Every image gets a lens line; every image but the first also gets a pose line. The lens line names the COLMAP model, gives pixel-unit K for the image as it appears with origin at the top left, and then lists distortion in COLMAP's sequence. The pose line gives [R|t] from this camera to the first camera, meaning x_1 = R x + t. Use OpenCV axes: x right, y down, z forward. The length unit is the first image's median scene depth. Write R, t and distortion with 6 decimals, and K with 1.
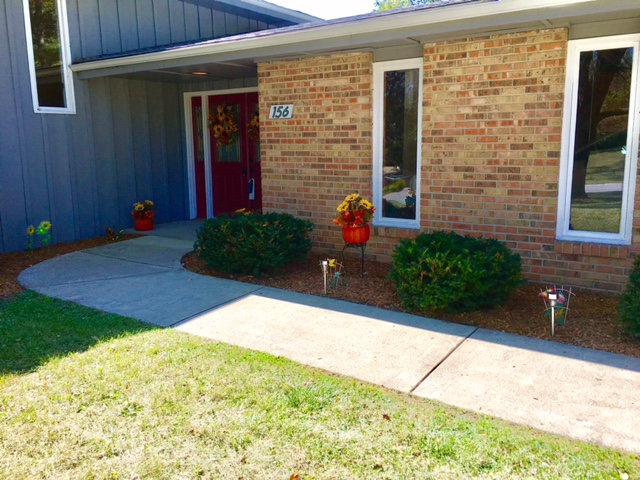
lens RADIAL K [[542.9, 0, 318.9], [0, 542.9, 239.1], [0, 0, 1]] dist [0.057947, -0.104493]
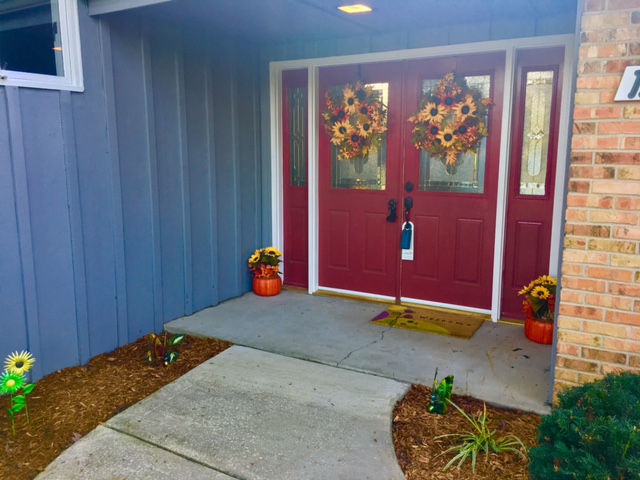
lens RADIAL K [[542.9, 0, 321.0], [0, 542.9, 239.8], [0, 0, 1]] dist [0.057947, -0.104493]
pose [[0.996808, -0.002660, 0.079792, -0.281003], [0.003108, 0.999980, -0.005491, -0.100954], [-0.079776, 0.005721, 0.996796, 0.526554]]
